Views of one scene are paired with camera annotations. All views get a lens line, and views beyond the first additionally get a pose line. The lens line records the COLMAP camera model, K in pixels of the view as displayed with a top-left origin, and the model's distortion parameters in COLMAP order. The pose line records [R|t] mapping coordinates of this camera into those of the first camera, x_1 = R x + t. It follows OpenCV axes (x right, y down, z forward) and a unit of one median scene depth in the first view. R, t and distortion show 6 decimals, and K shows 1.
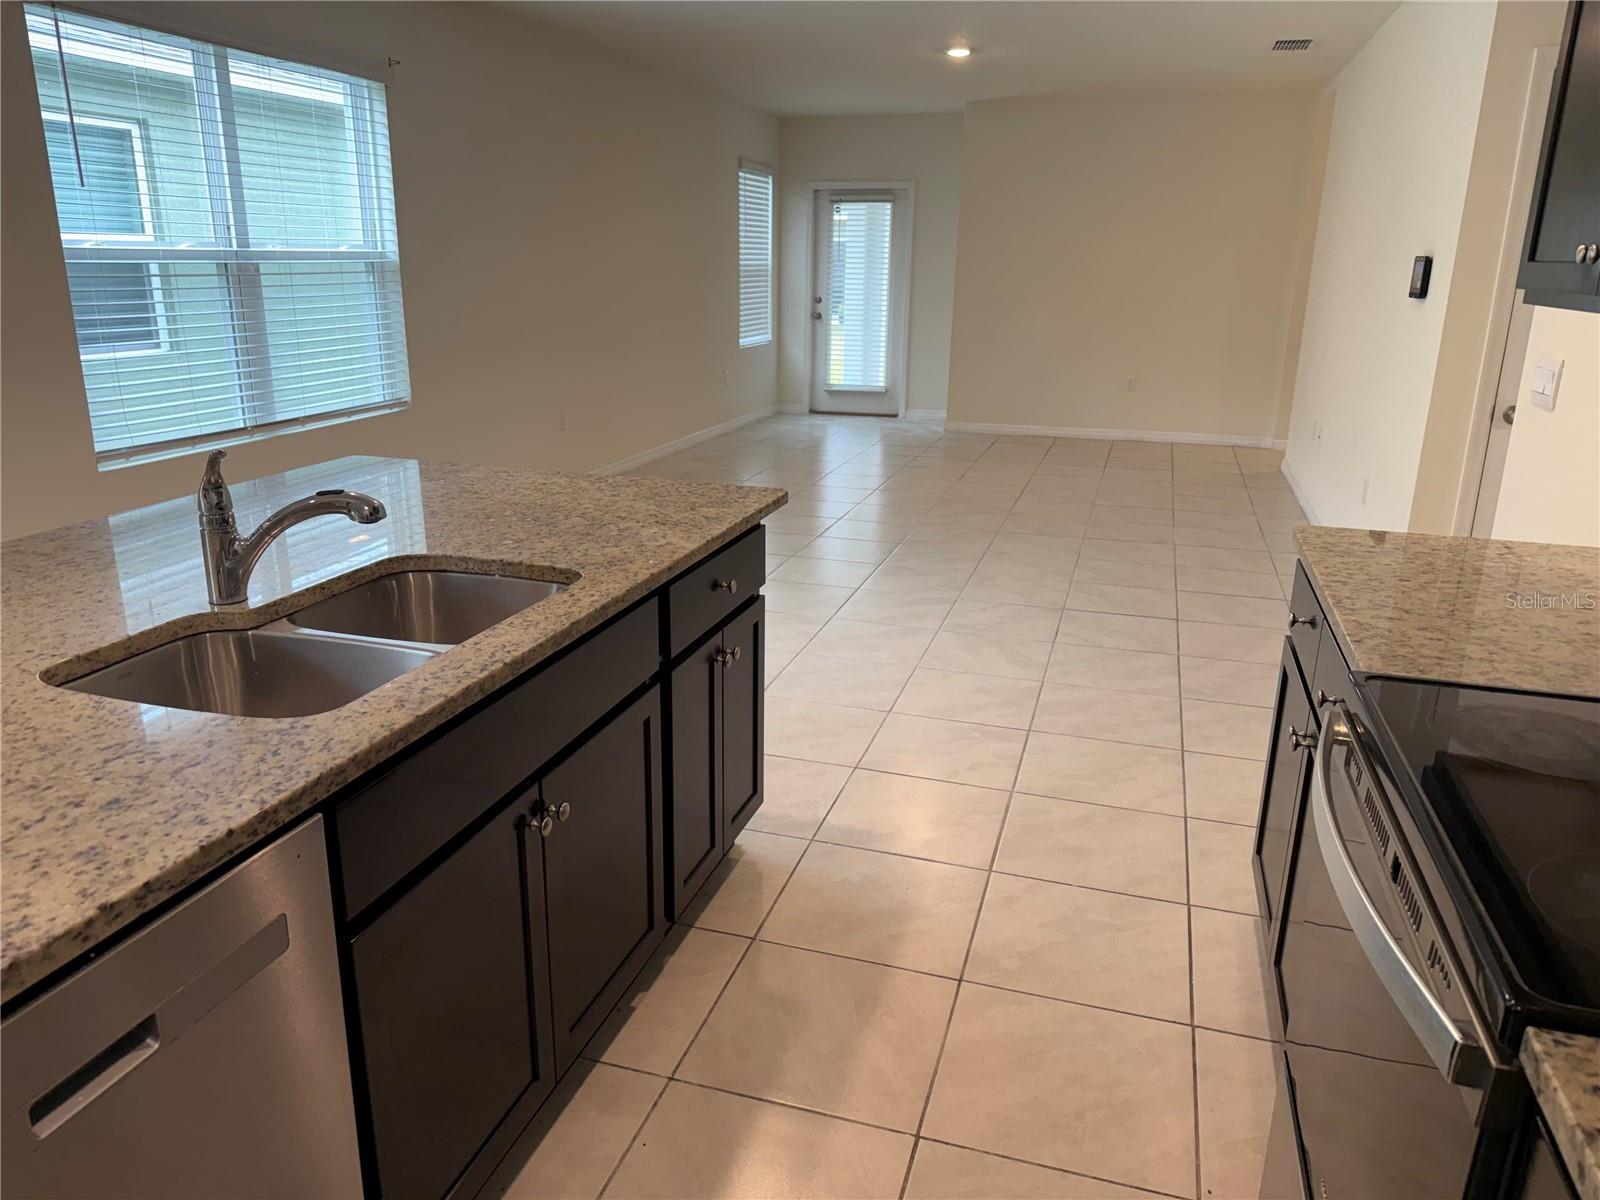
lens RADIAL K [[1126.2, 0, 798.5], [0, 1126.2, 603.7], [0, 0, 1]] dist [0.125547, -0.221021]
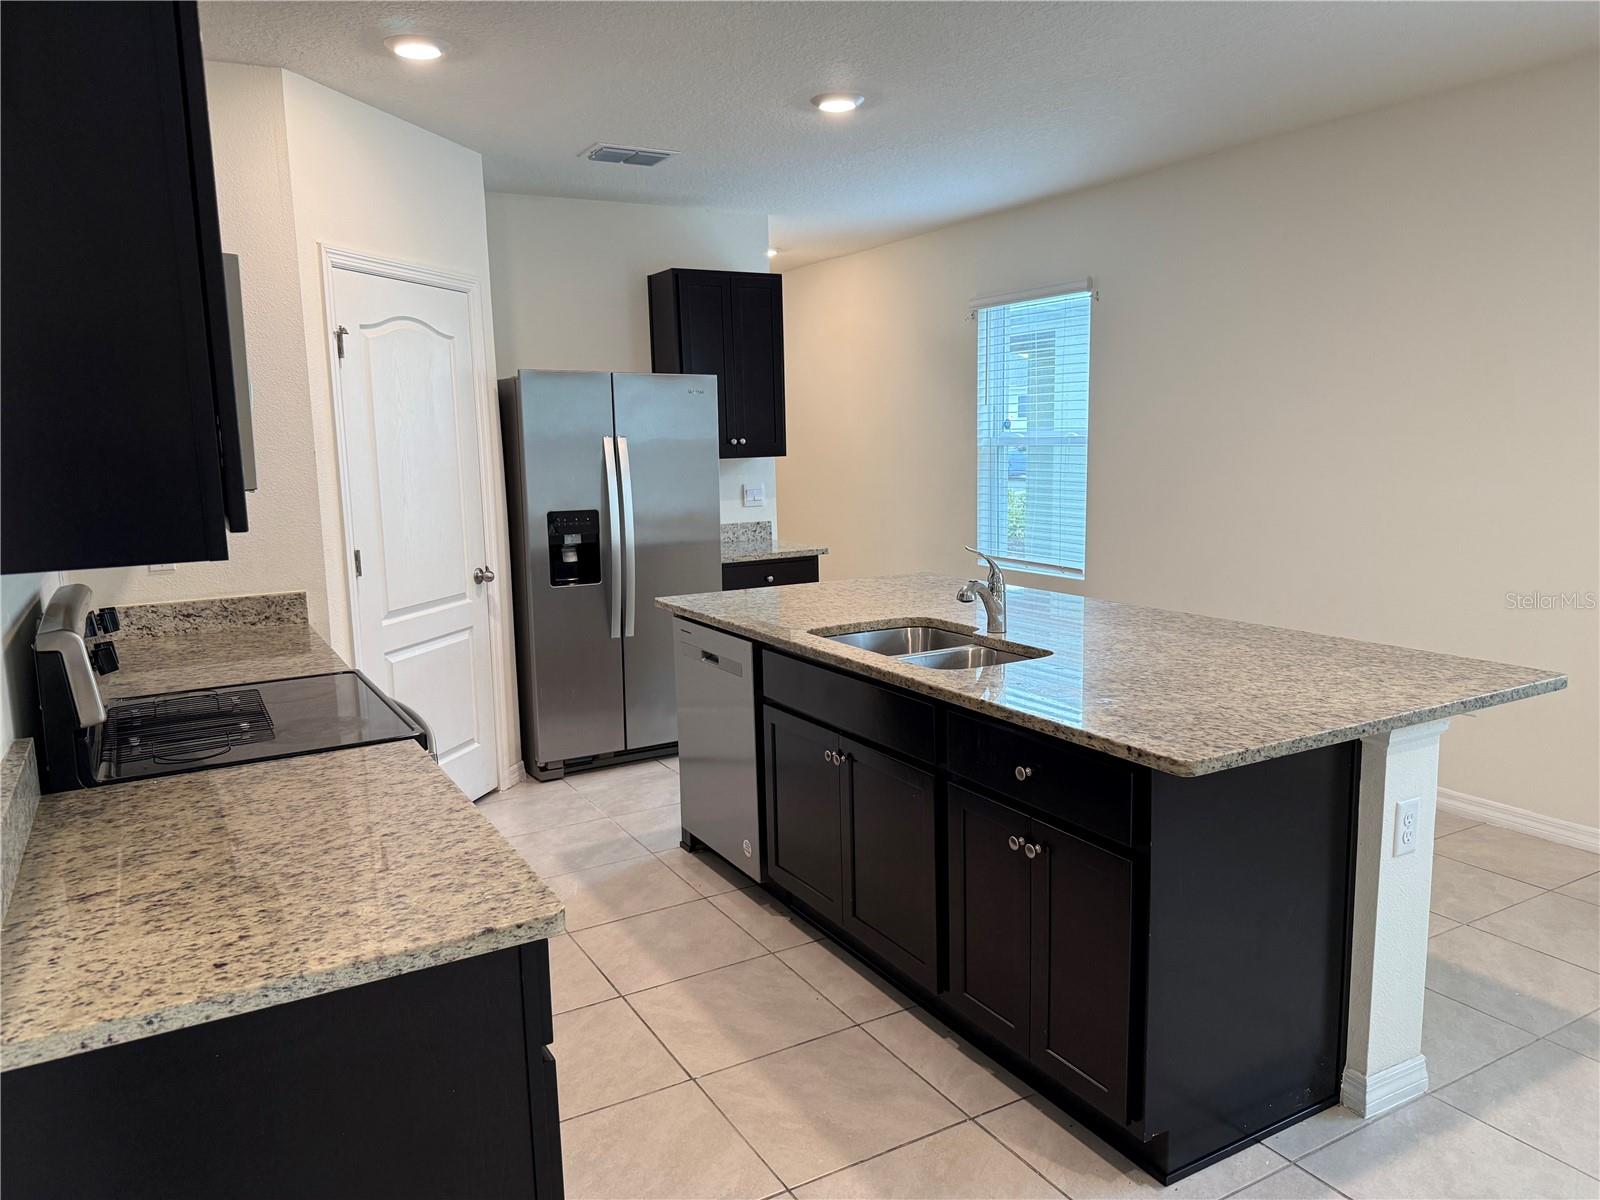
lens RADIAL K [[1107.7, 0, 800.0], [0, 1107.7, 600.0], [0, 0, 1]] dist [0.213646, -0.445188]
pose [[-0.684285, 0.112537, -0.720479, 0.179203], [-0.199217, 0.921585, 0.333158, -0.104318], [0.701475, 0.371506, -0.608207, 0.328098]]
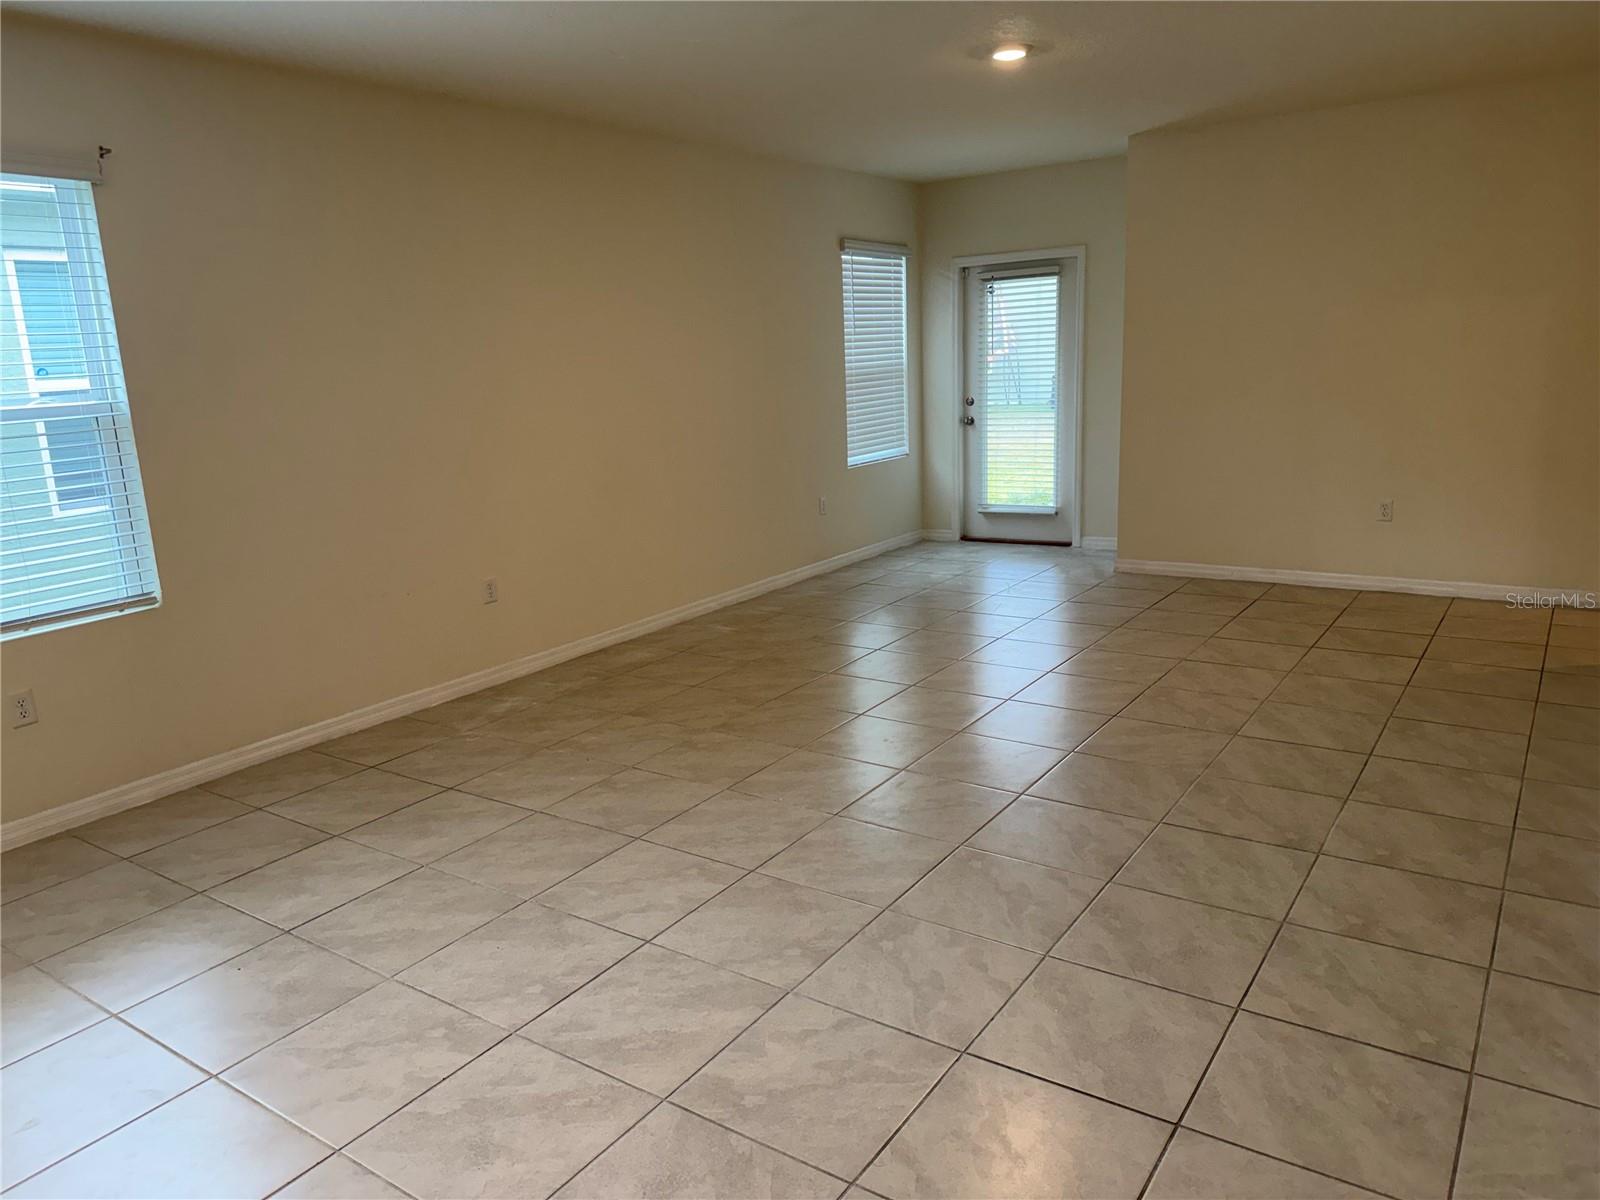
lens RADIAL K [[1116.1, 0, 791.1], [0, 1116.1, 603.6], [0, 0, 1]] dist [0.118350, -0.191059]
pose [[0.951371, 0.012420, -0.307796, 0.151251], [-0.033211, 0.997498, -0.062403, -0.076987], [0.306251, 0.069591, 0.949404, 0.235126]]
